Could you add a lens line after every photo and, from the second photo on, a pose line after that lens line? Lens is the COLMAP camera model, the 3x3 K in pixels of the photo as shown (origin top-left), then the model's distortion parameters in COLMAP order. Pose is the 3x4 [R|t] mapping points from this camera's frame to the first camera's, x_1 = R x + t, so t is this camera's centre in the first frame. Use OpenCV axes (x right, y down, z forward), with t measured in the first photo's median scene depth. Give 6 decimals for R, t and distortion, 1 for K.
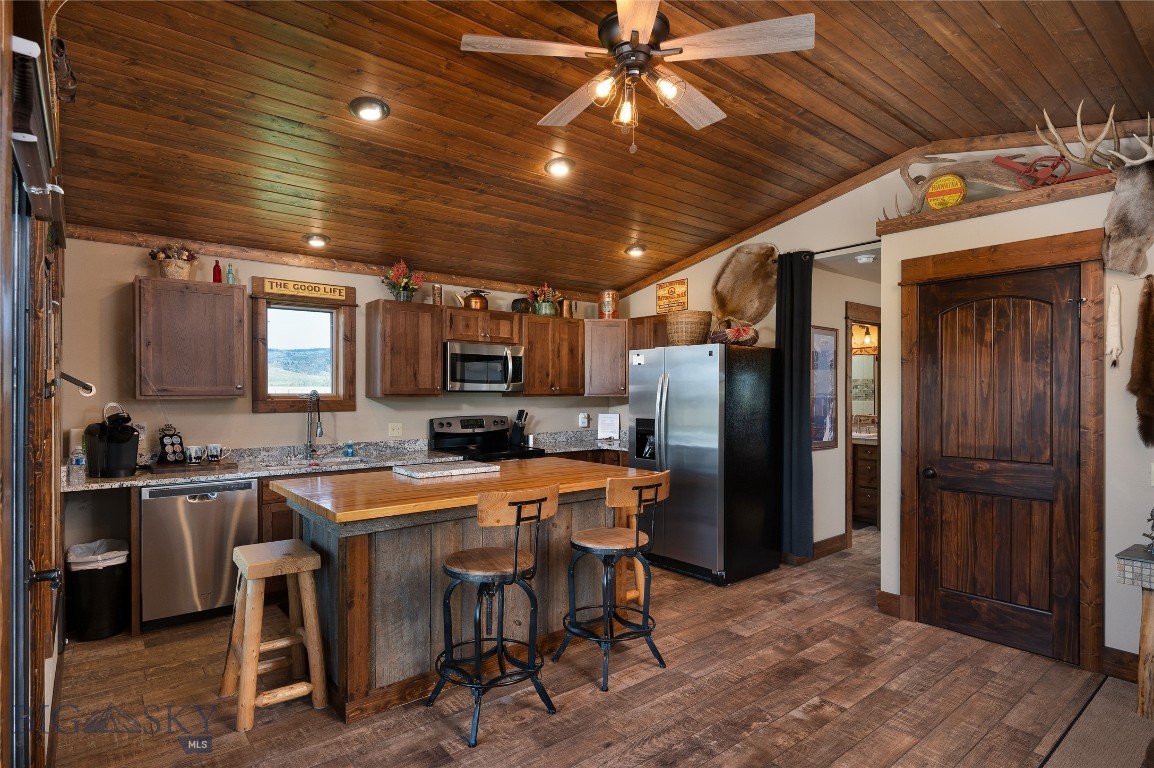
lens RADIAL K [[603.5, 0, 579.0], [0, 603.5, 390.7], [0, 0, 1]] dist [-0.001355, 0.000085]
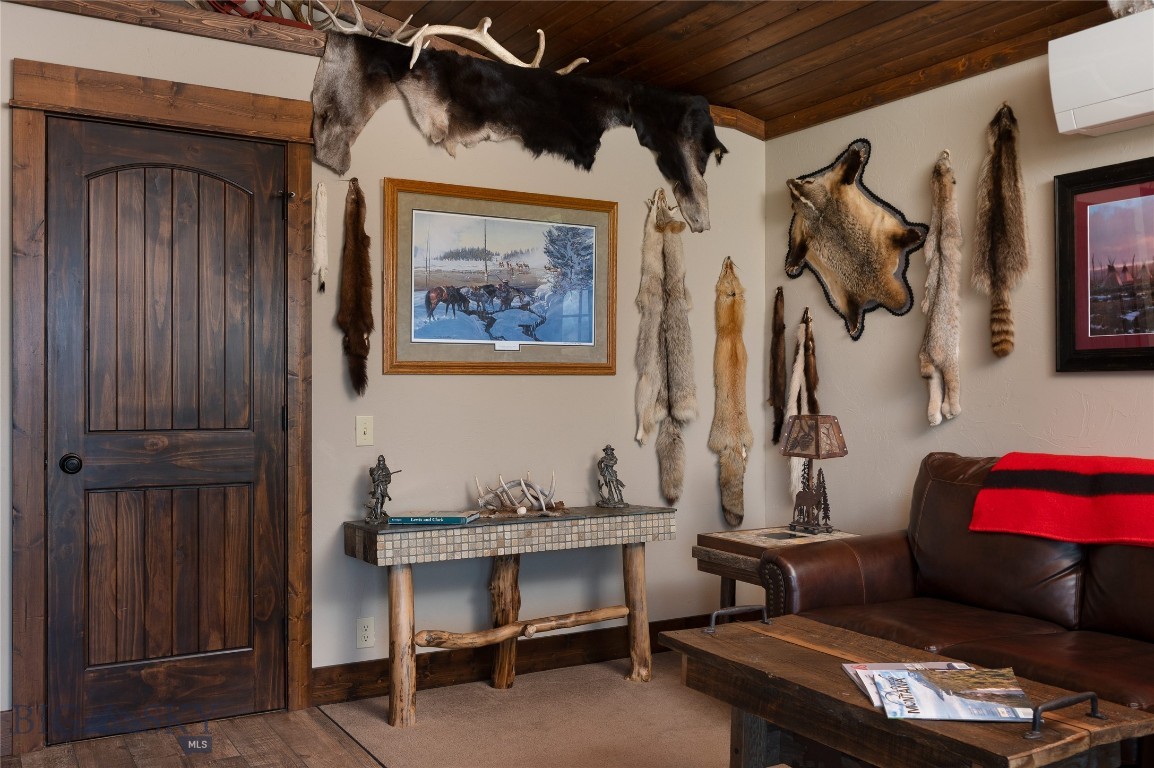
lens RADIAL K [[1026.7, 0, 577.0], [0, 1026.7, 384.0], [0, 0, 1]] dist [-0.003387, -0.005902]
pose [[0.144759, 0.009471, 0.989422, -0.292855], [-0.003860, 0.999952, -0.009007, 0.076208], [-0.989459, -0.002515, 0.144789, 0.444611]]
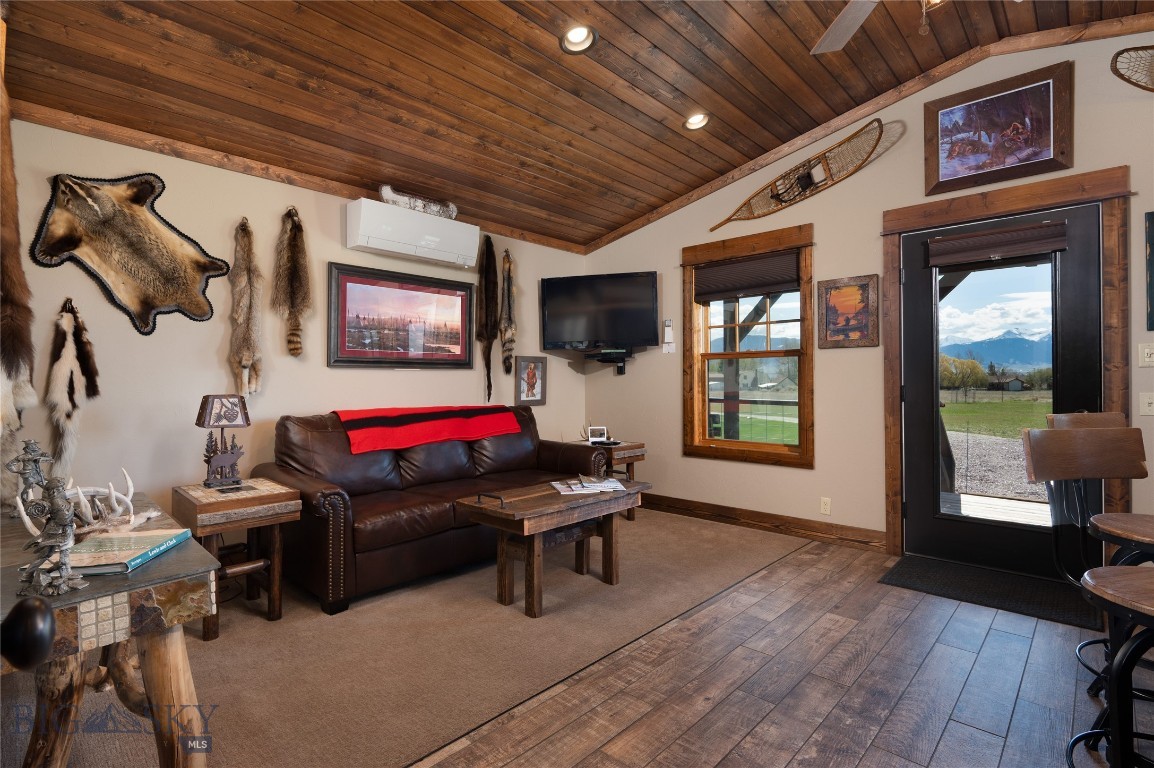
lens RADIAL K [[556.9, 0, 576.9], [0, 556.9, 380.3], [0, 0, 1]] dist [-0.000572, -0.000033]
pose [[-0.991311, 0.002948, -0.131503, 0.500578], [0.003474, 0.999987, -0.003770, 0.083910], [0.131490, -0.004195, -0.991309, 1.236863]]
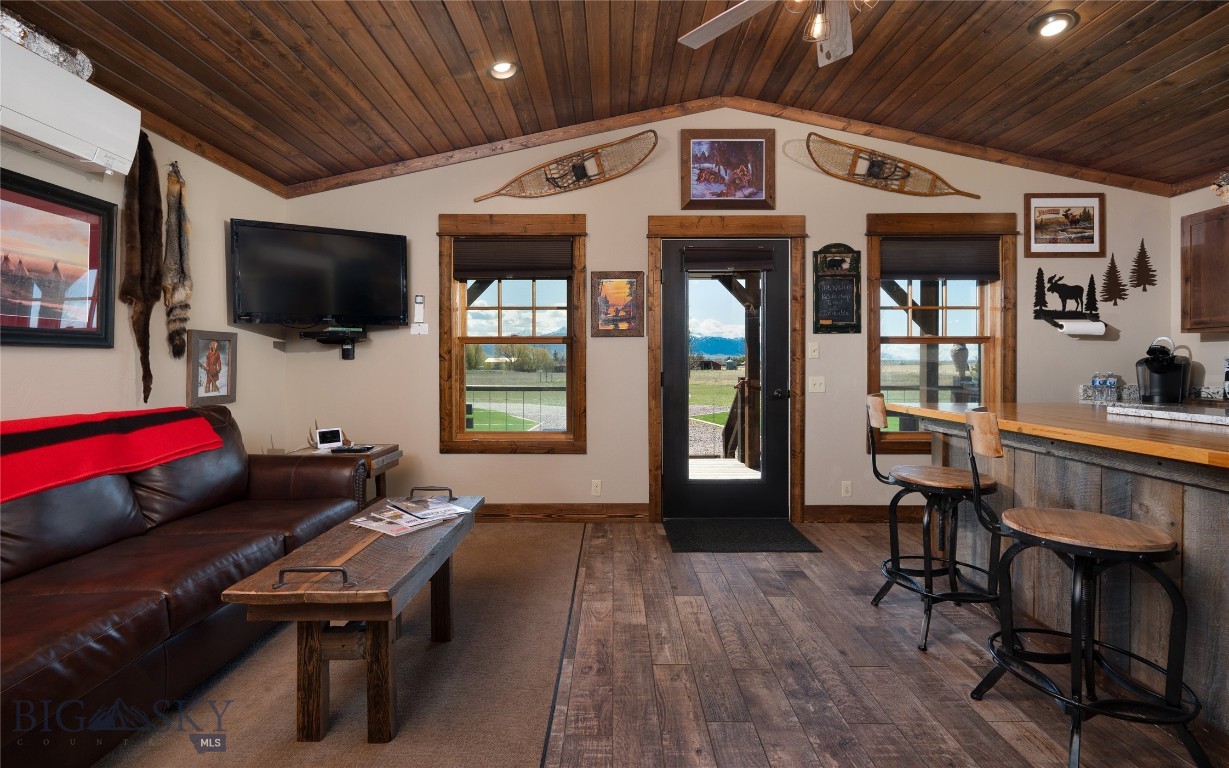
lens RADIAL K [[525.9, 0, 609.7], [0, 525.9, 366.3], [0, 0, 1]] dist [-0.000902, 0.000028]
pose [[-0.637030, 0.003780, -0.770830, 0.697542], [0.002081, 0.999993, 0.003184, 0.075352], [0.770836, 0.000424, -0.637033, 0.903567]]
